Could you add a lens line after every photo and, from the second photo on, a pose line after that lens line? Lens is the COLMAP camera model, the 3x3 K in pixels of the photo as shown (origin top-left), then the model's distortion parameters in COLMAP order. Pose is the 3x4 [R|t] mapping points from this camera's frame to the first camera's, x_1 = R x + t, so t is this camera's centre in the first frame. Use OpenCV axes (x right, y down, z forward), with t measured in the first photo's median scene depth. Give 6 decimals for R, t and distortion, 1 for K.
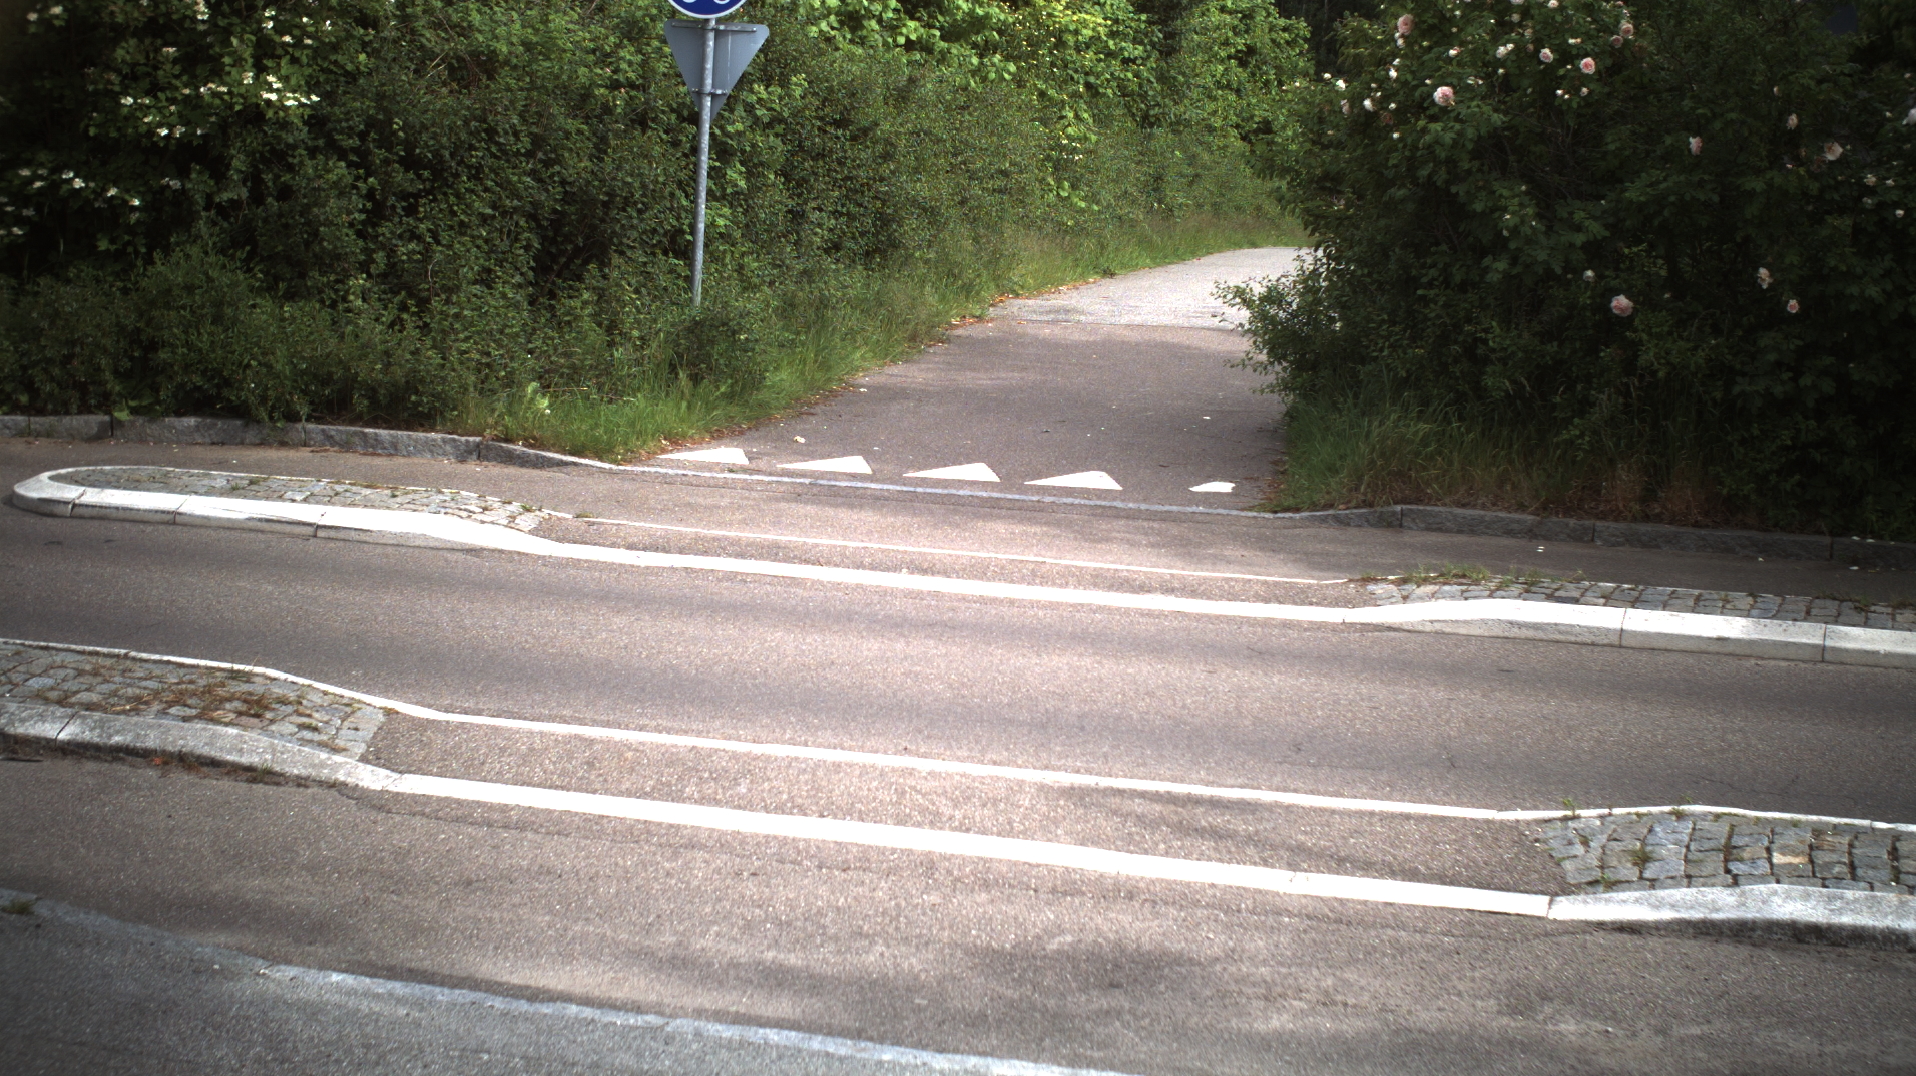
lens RADIAL K [[3361.8, 0, 958.0], [0, 3361.8, 538.0], [0, 0, 1]] dist [-0.327296, 0.609073]
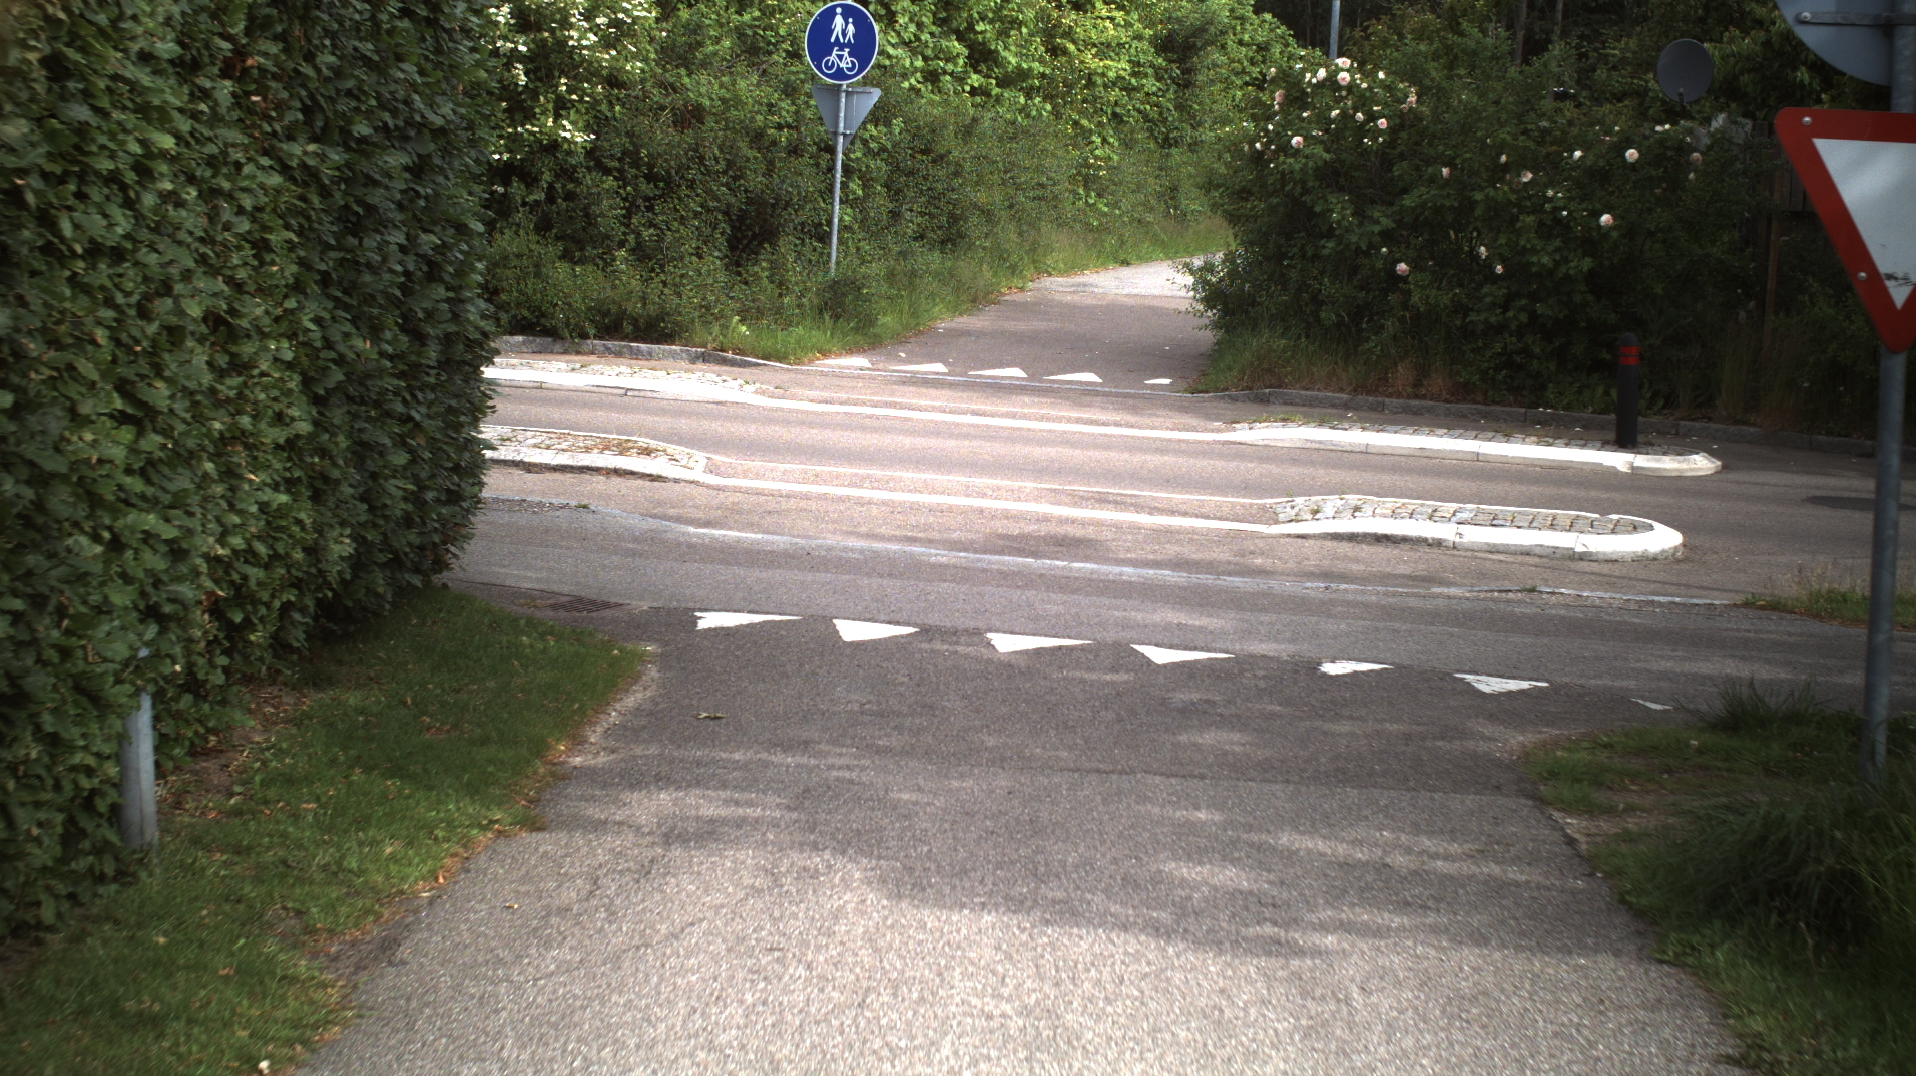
lens RADIAL K [[3361.8, 0, 958.0], [0, 3361.8, 538.0], [0, 0, 1]] dist [-0.327296, 0.609073]
pose [[0.999819, 0.007265, -0.017582, 0.007511], [-0.007306, 0.999971, -0.002241, 0.060283], [0.017565, 0.002369, 0.999843, -0.579902]]
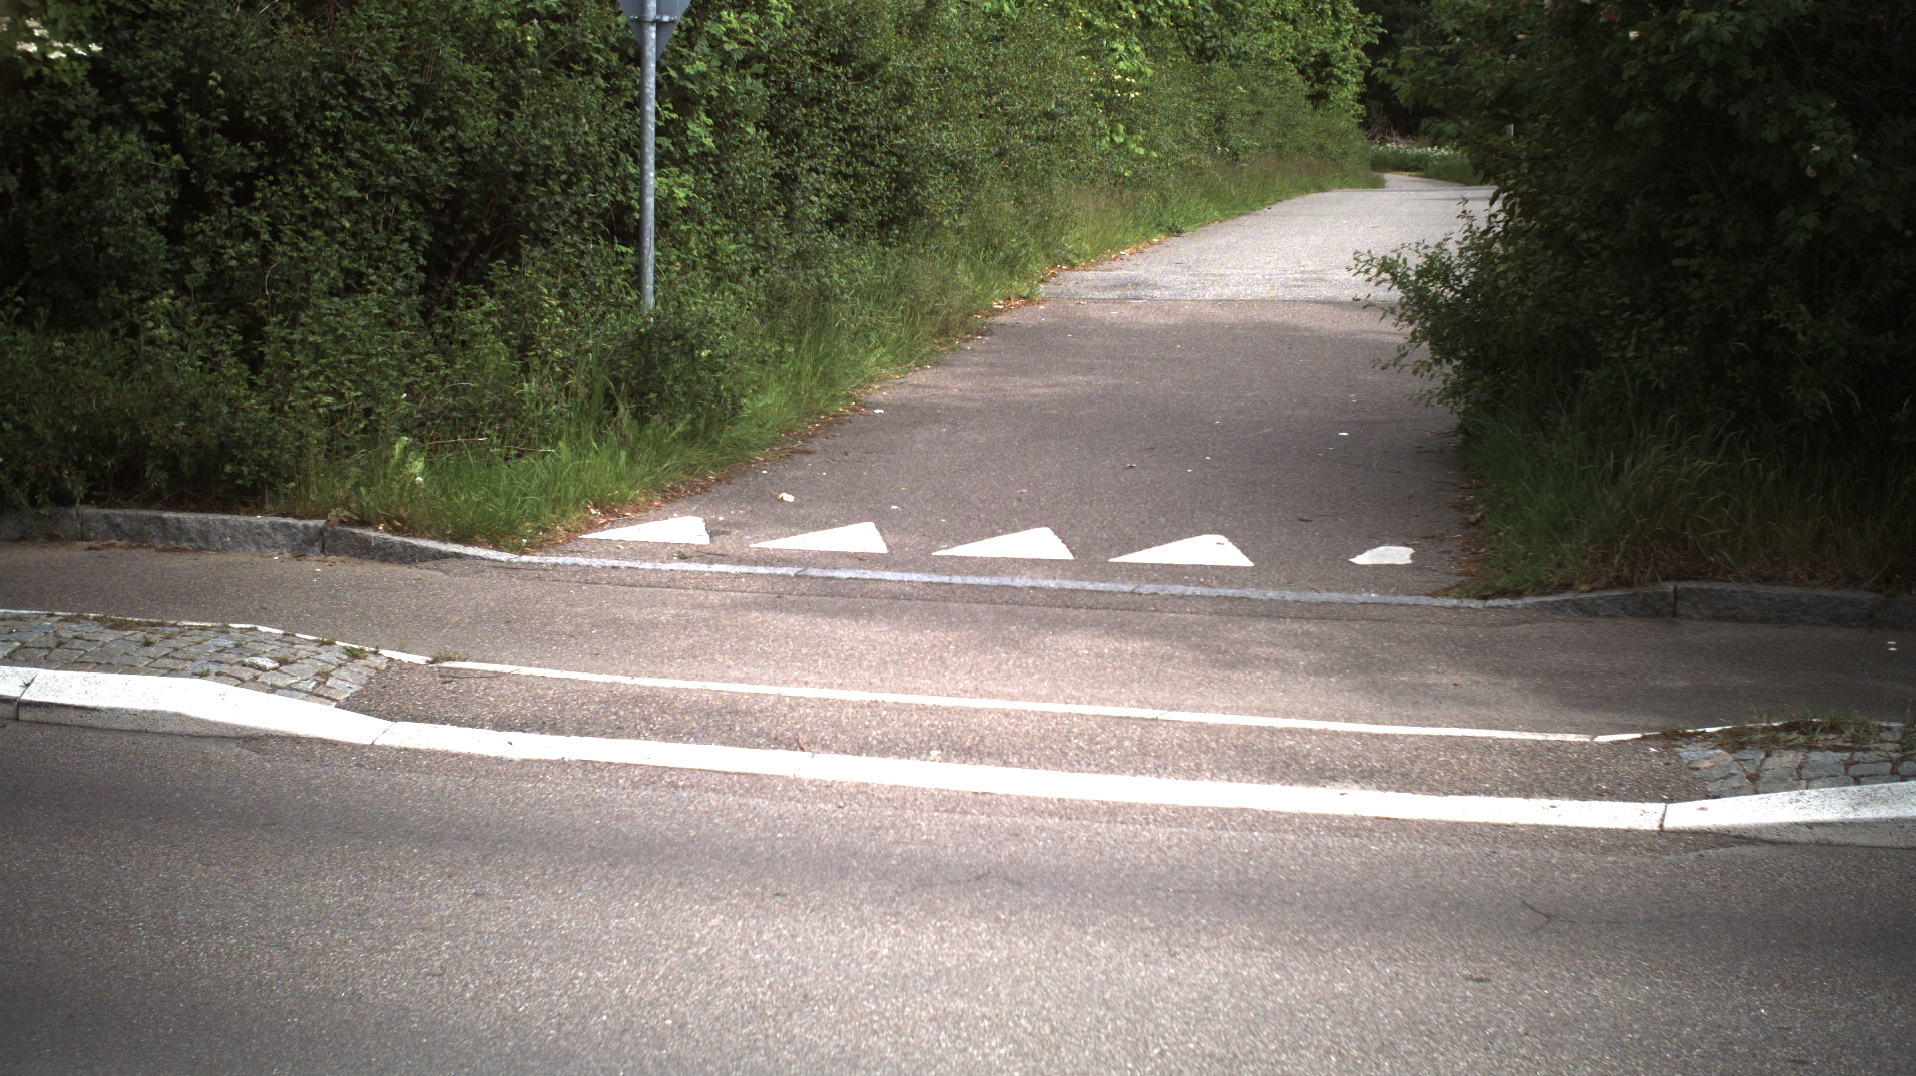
lens RADIAL K [[3361.8, 0, 958.0], [0, 3361.8, 538.0], [0, 0, 1]] dist [-0.327296, 0.609073]
pose [[0.999167, -0.038012, -0.014834, -0.000692], [0.038219, 0.999172, 0.013958, -0.029662], [0.014292, -0.014513, 0.999793, 0.292829]]
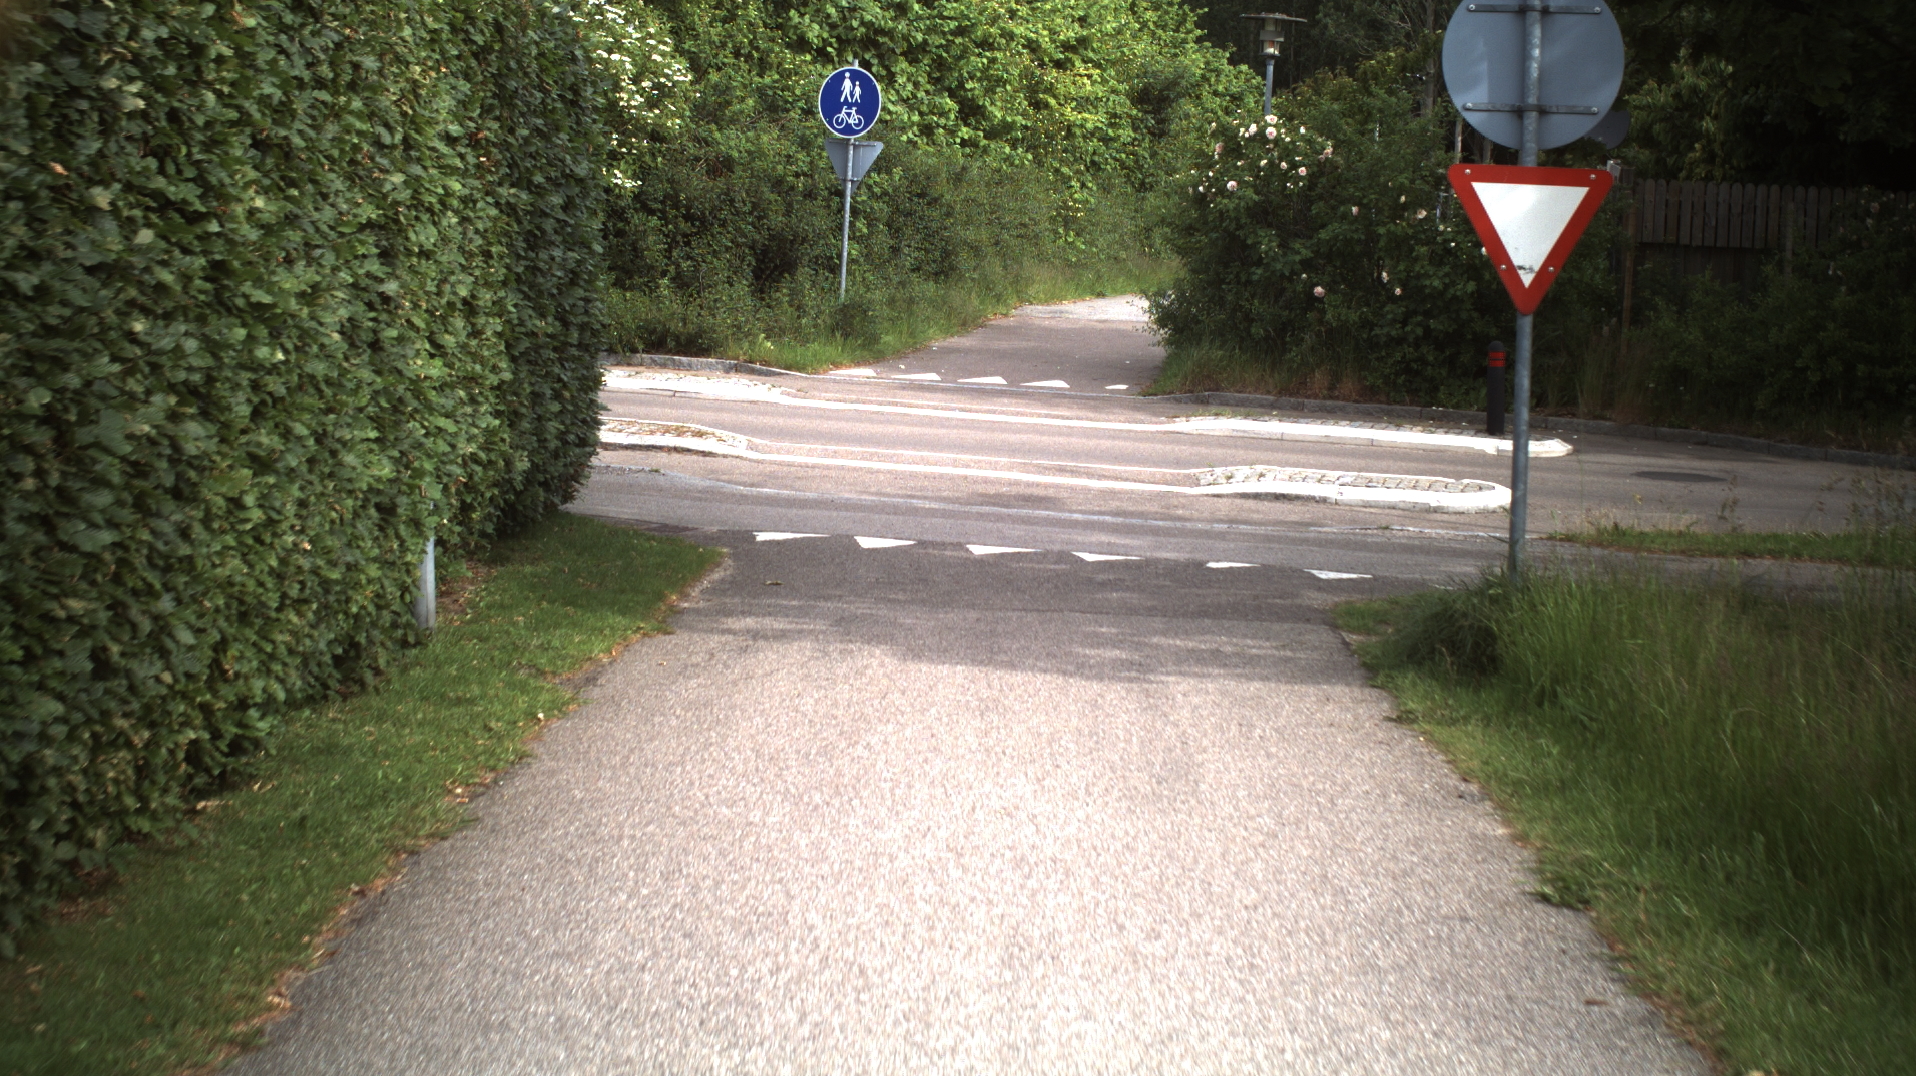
lens RADIAL K [[3361.8, 0, 958.0], [0, 3361.8, 538.0], [0, 0, 1]] dist [-0.327296, 0.609073]
pose [[0.999845, 0.005131, -0.016818, 0.016007], [-0.005393, 0.999864, -0.015563, 0.095185], [0.016736, 0.015651, 0.999737, -0.870305]]
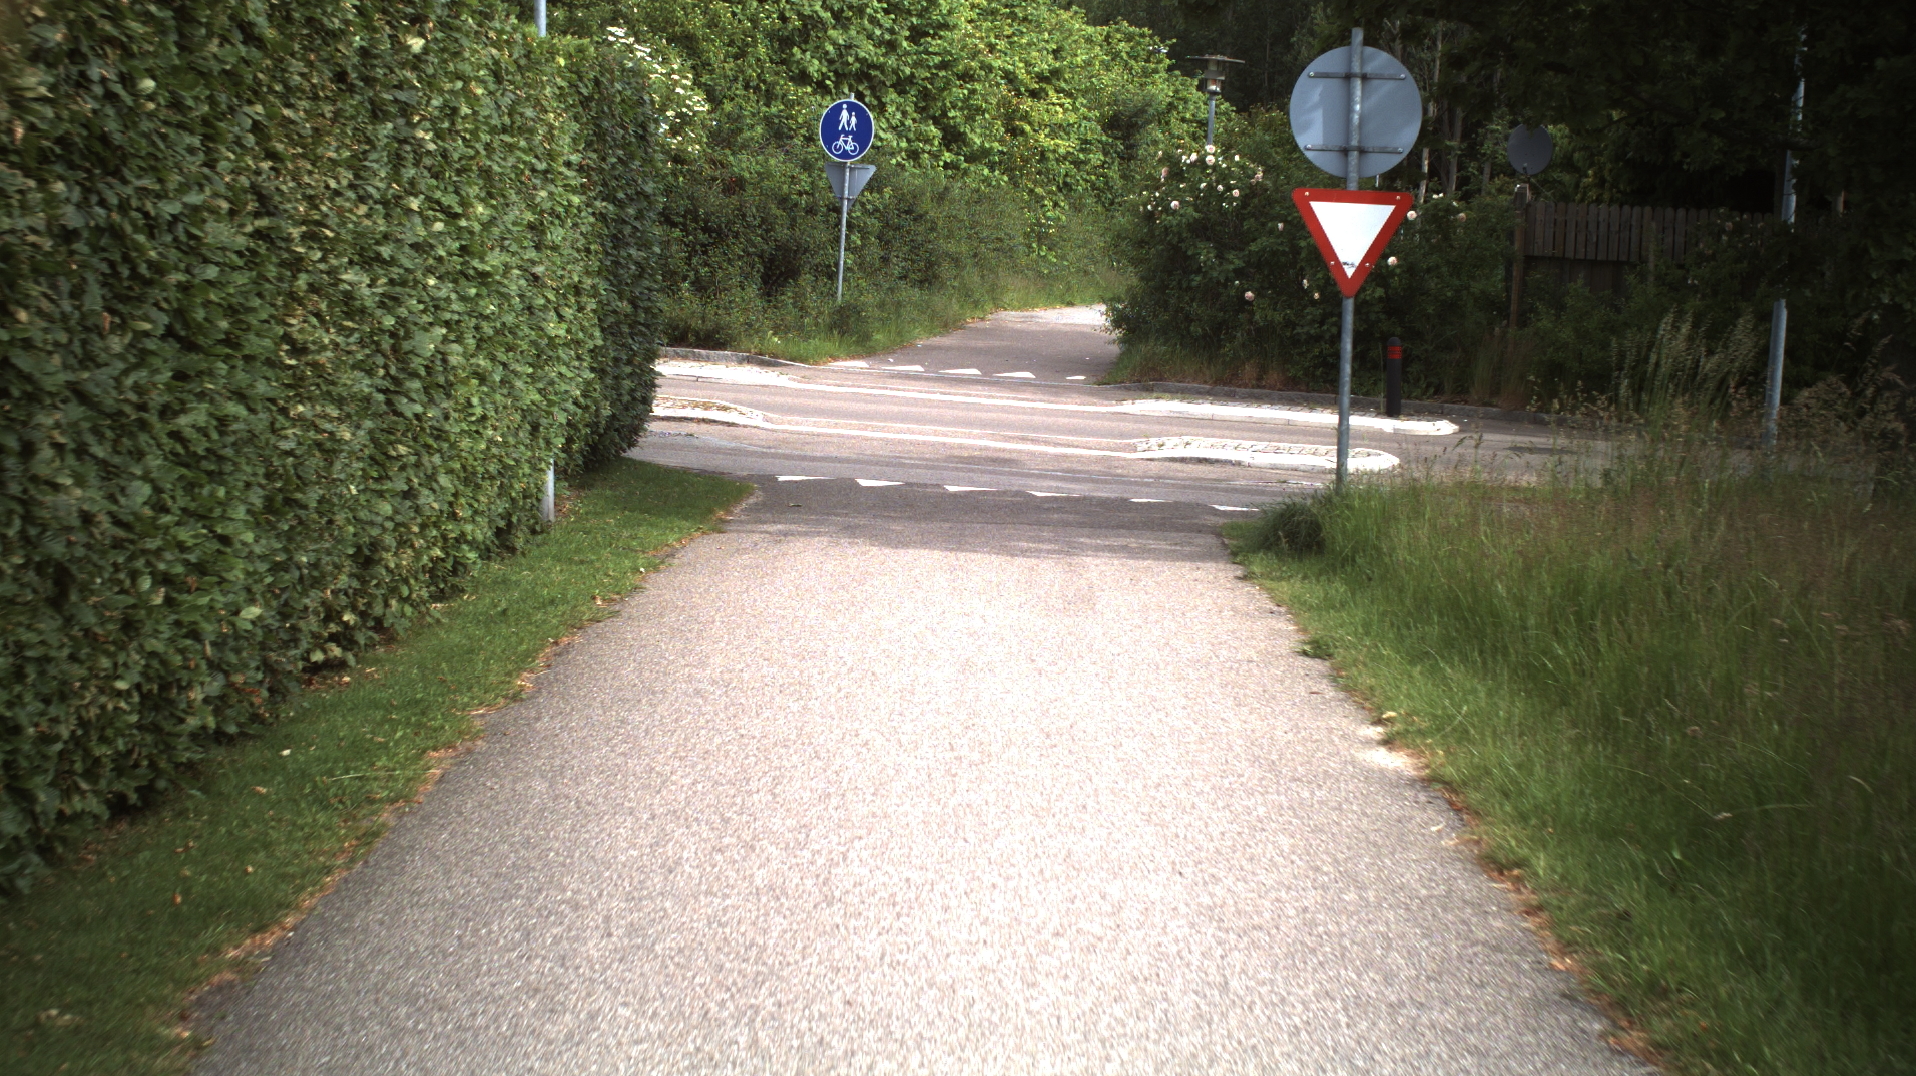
lens RADIAL K [[3361.8, 0, 958.0], [0, 3361.8, 538.0], [0, 0, 1]] dist [-0.327296, 0.609073]
pose [[0.999868, 0.011081, -0.011881, 0.022969], [-0.011334, 0.999707, -0.021389, 0.131092], [0.011640, 0.021521, 0.999701, -1.159551]]
